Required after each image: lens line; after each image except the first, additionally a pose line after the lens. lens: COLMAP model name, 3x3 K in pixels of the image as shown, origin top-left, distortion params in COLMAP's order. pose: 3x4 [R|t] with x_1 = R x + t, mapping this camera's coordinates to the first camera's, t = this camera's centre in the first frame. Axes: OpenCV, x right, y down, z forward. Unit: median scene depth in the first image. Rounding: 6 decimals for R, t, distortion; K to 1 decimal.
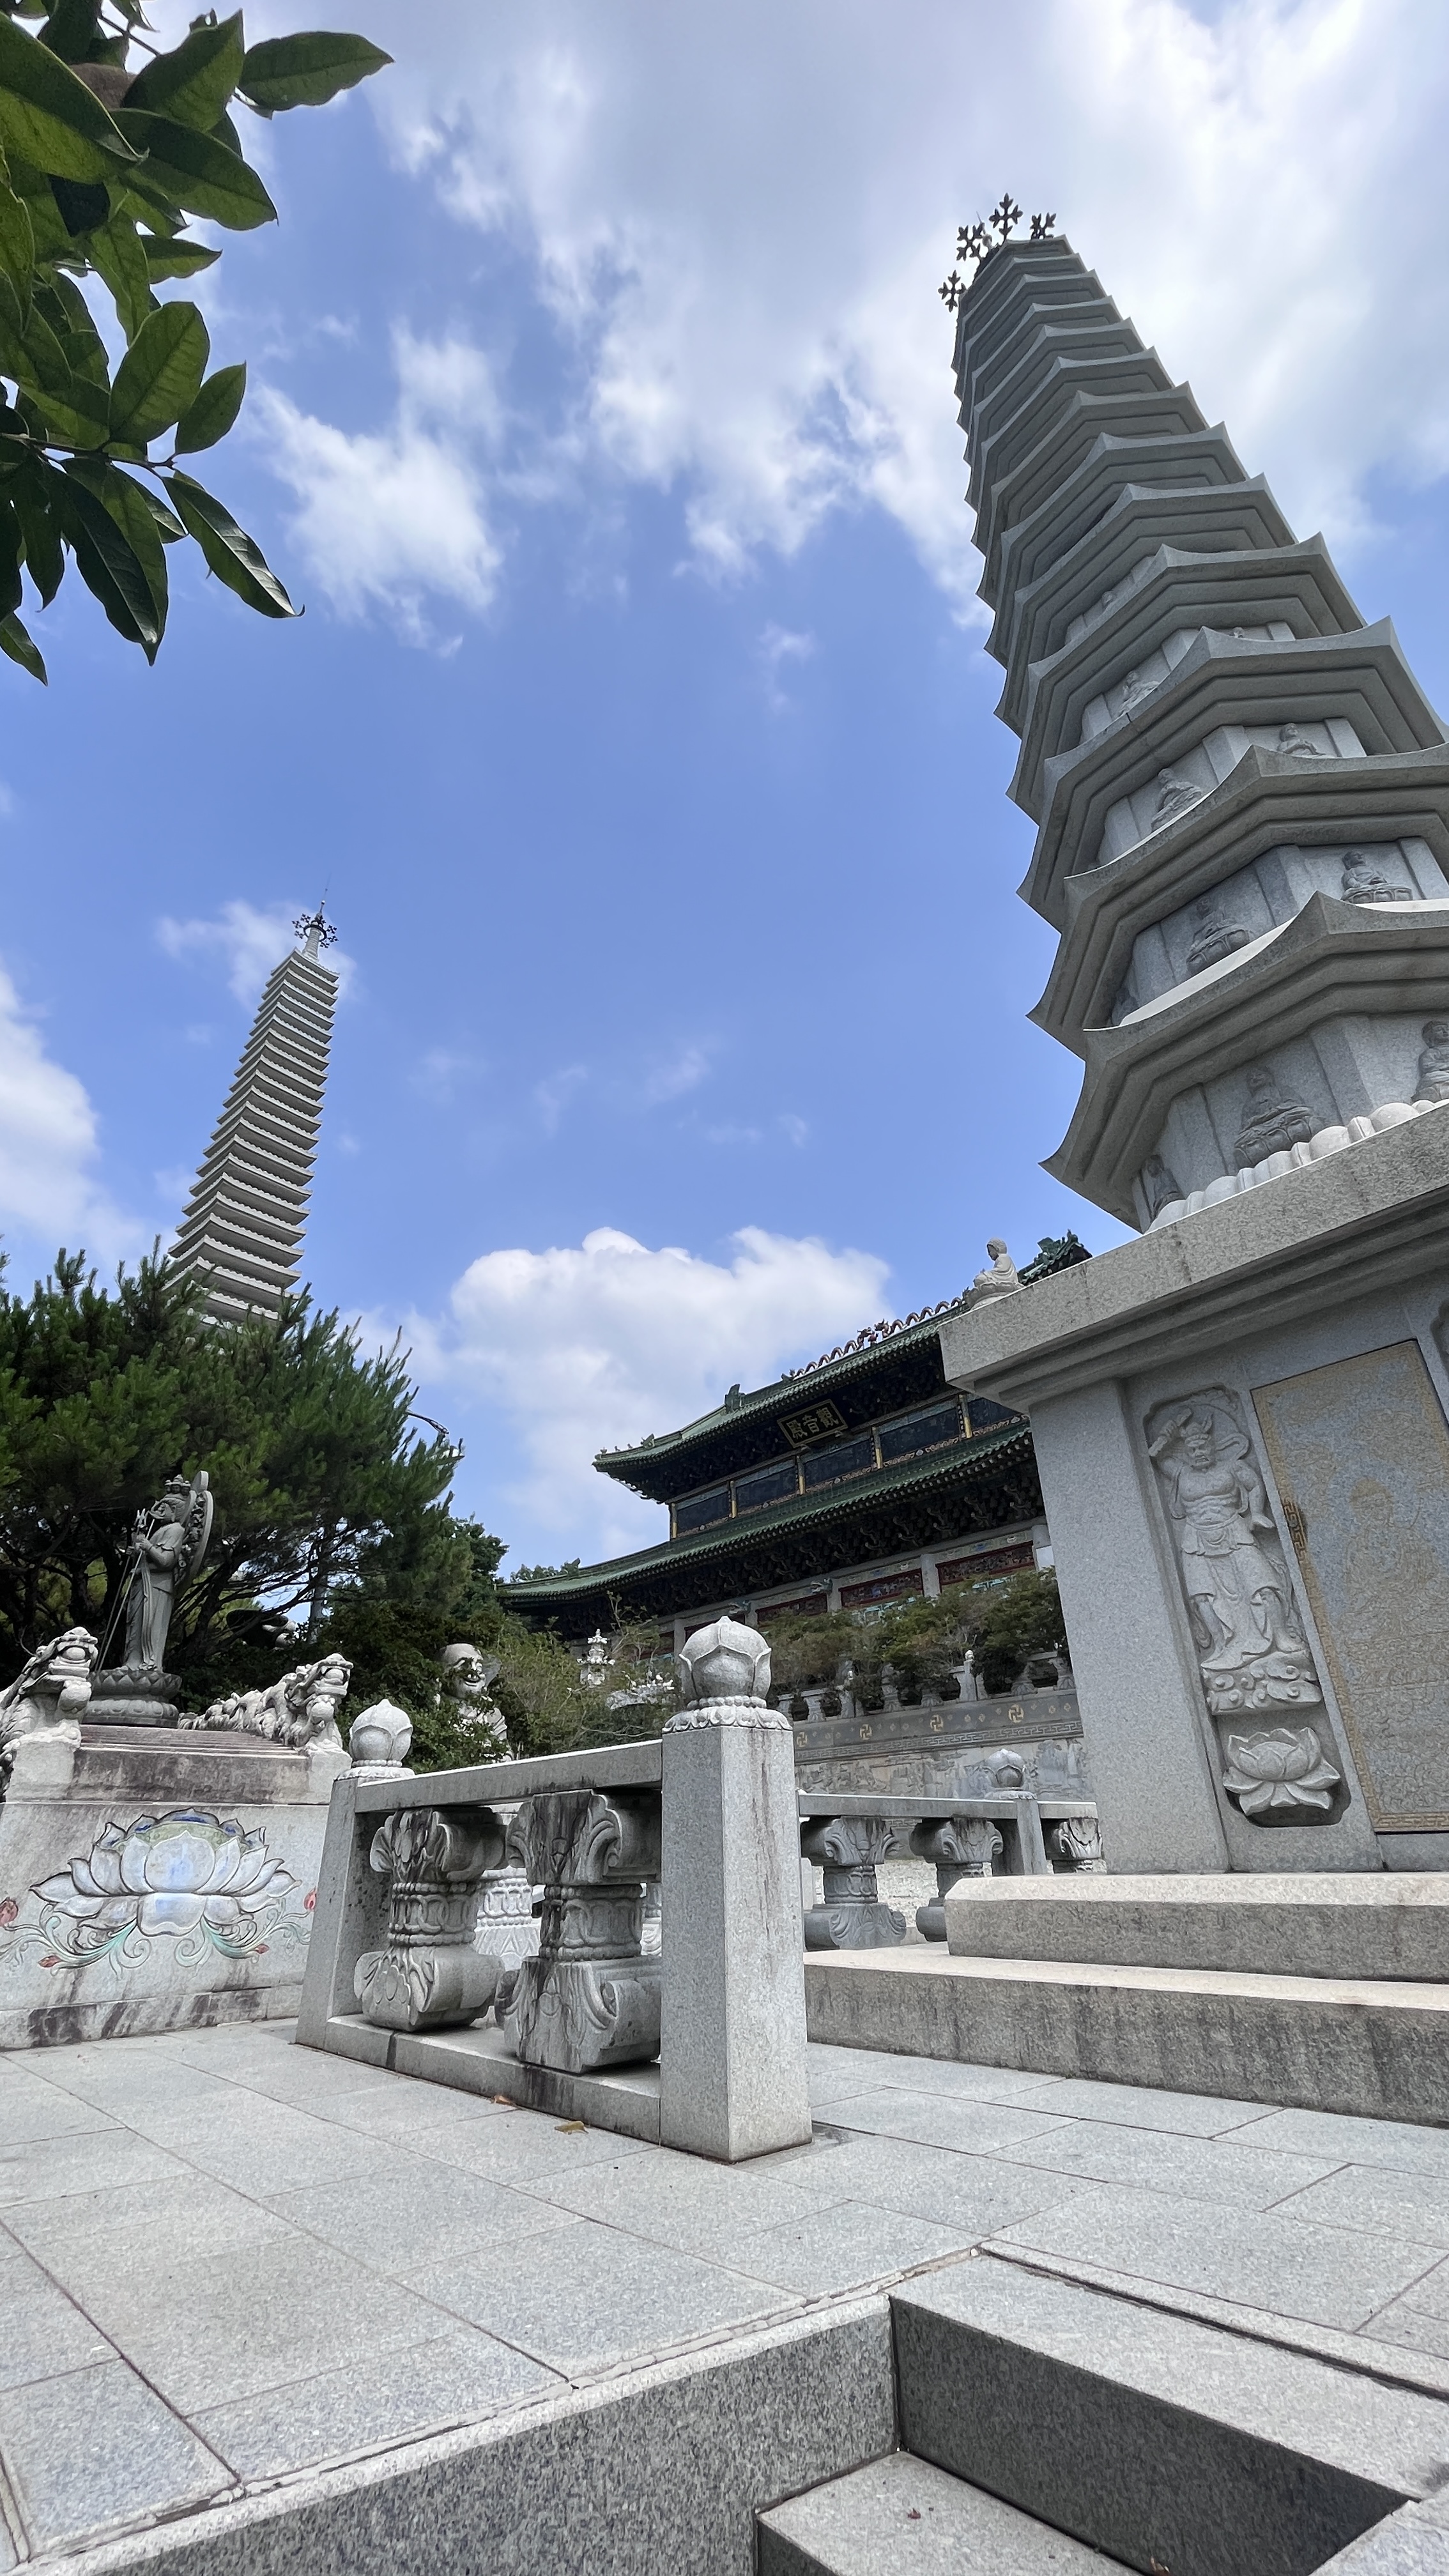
lens RADIAL K [[1035.8, 0, 723.5], [0, 1035.8, 1286.4], [0, 0, 1]] dist [-0.003148, -0.000035]
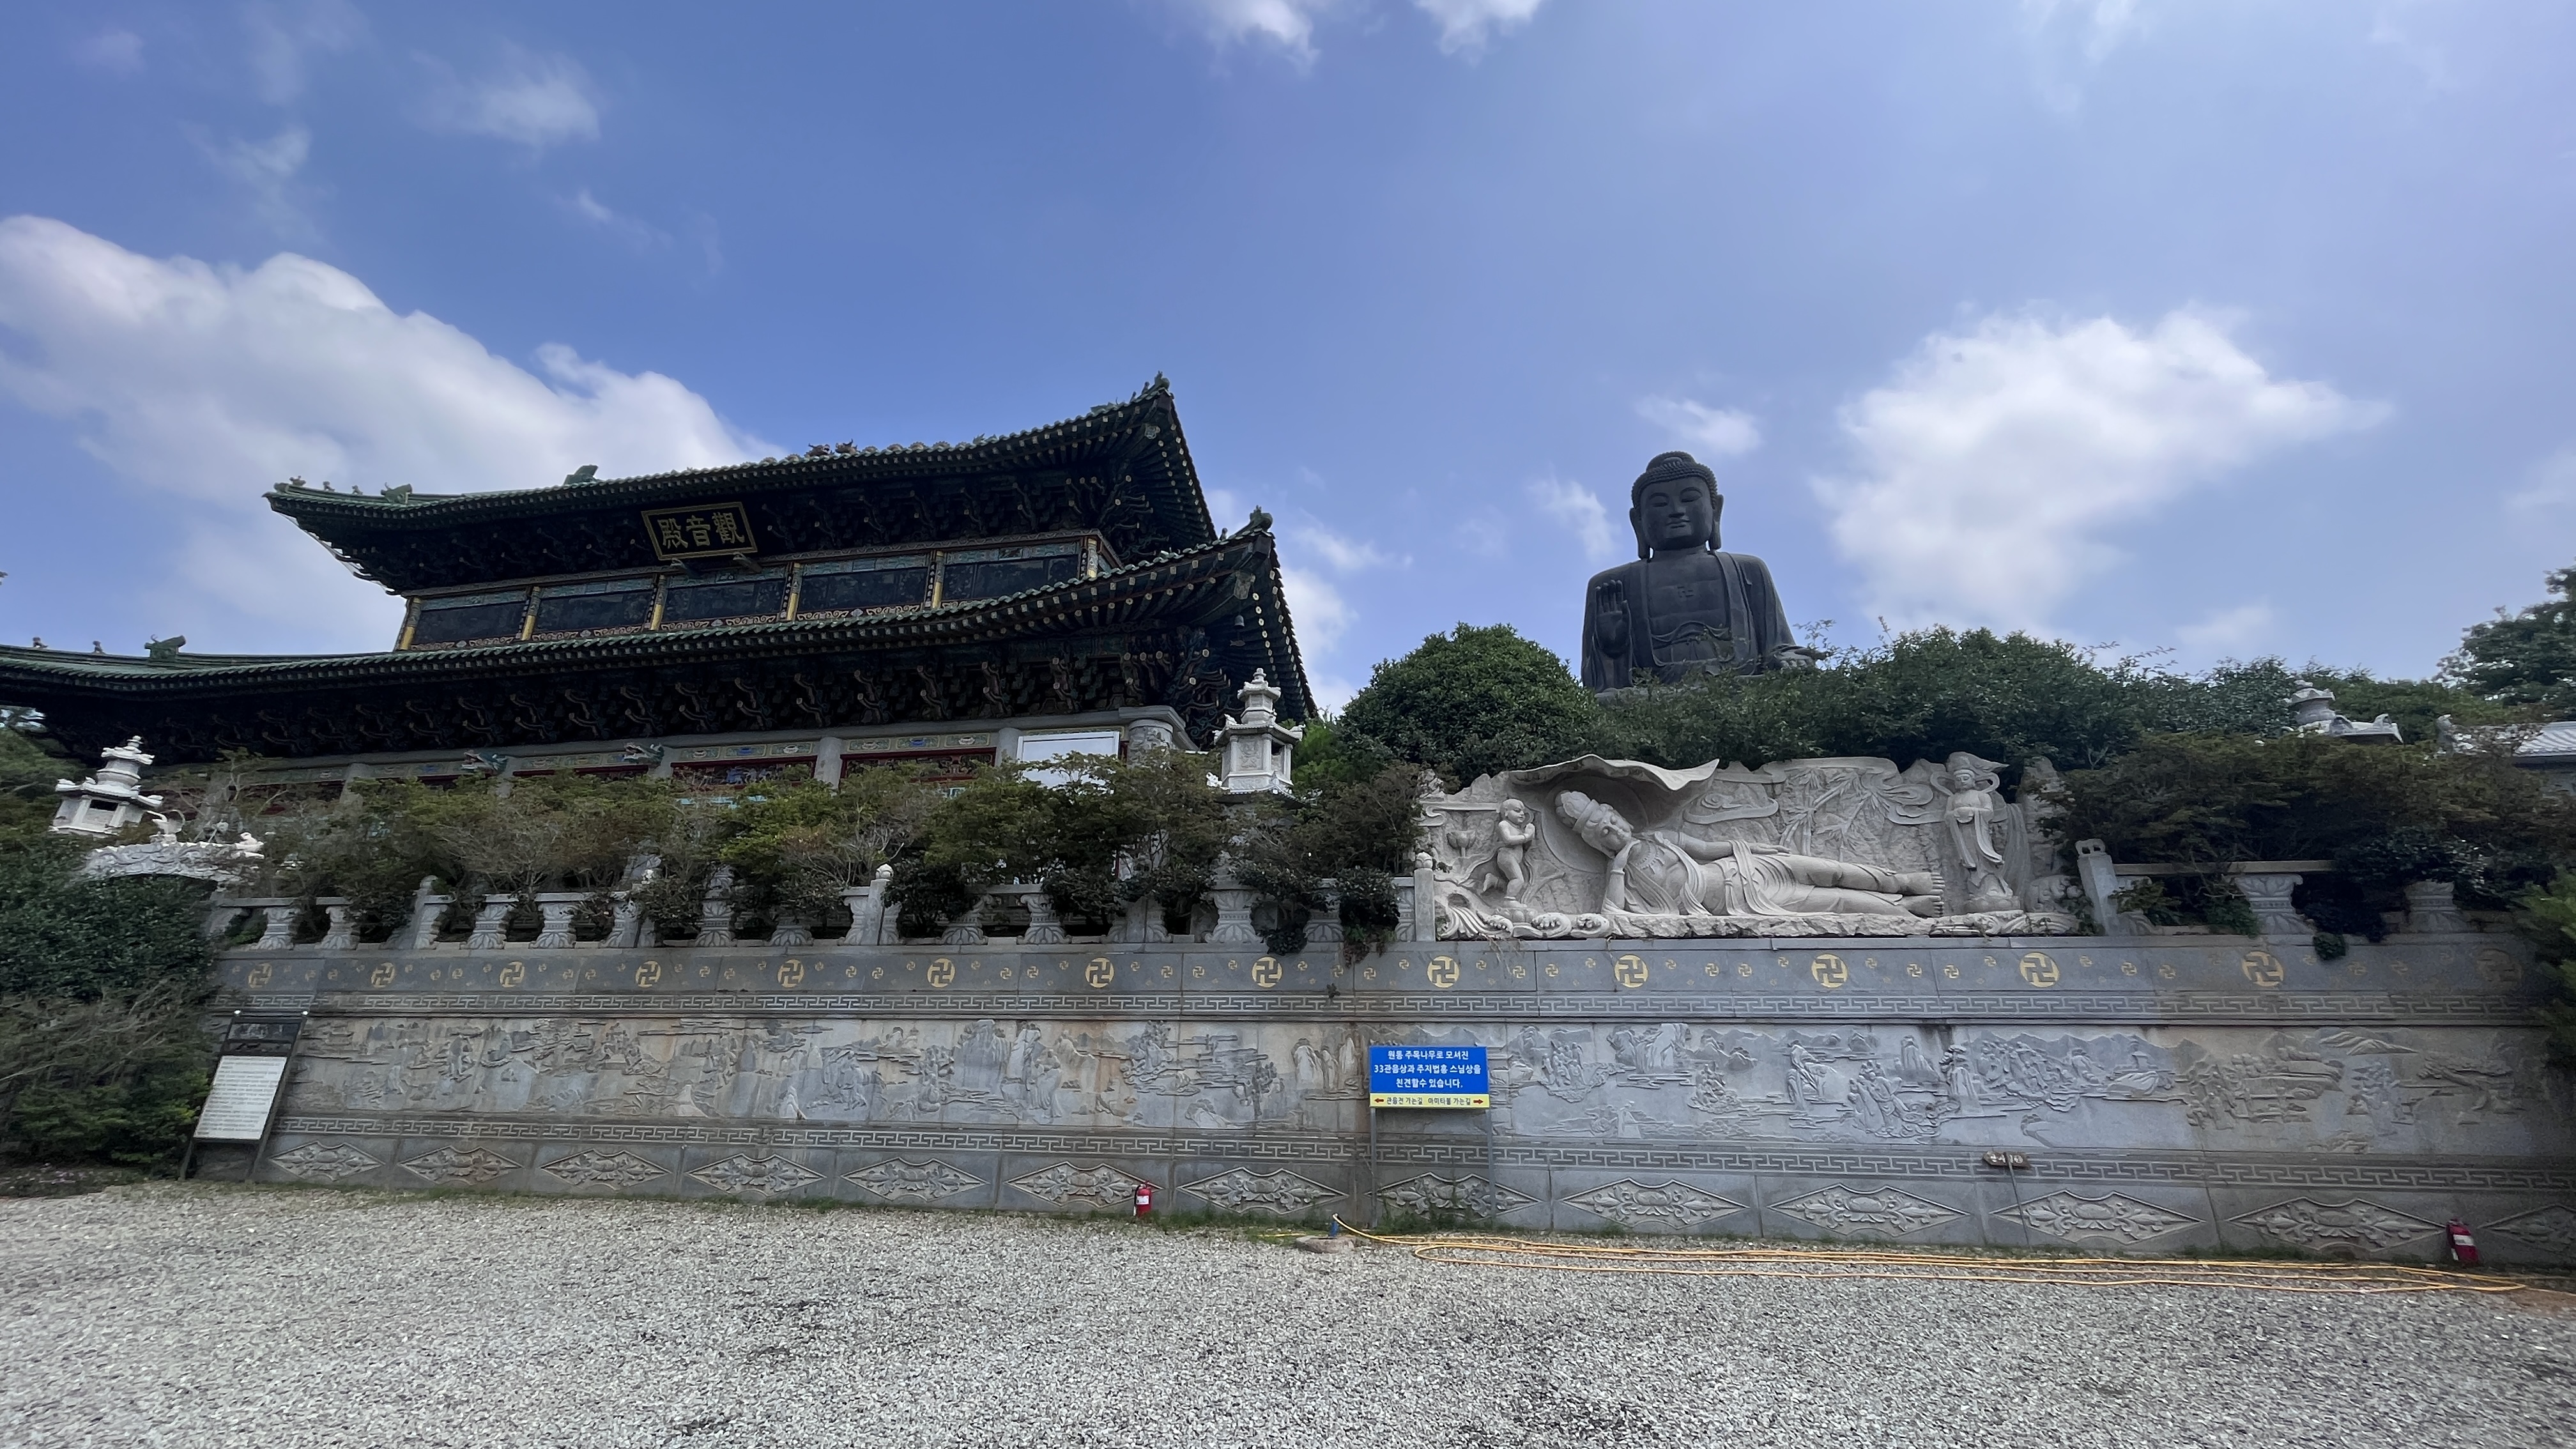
lens RADIAL K [[1035.8, 0, 1285.3], [0, 1035.8, 727.3], [0, 0, 1]] dist [-0.003148, -0.000035]
pose [[0.788415, 0.239111, 0.566769, 0.058724], [-0.323498, 0.944832, 0.051399, 0.160339], [-0.523212, -0.223872, 0.822272, 0.381092]]
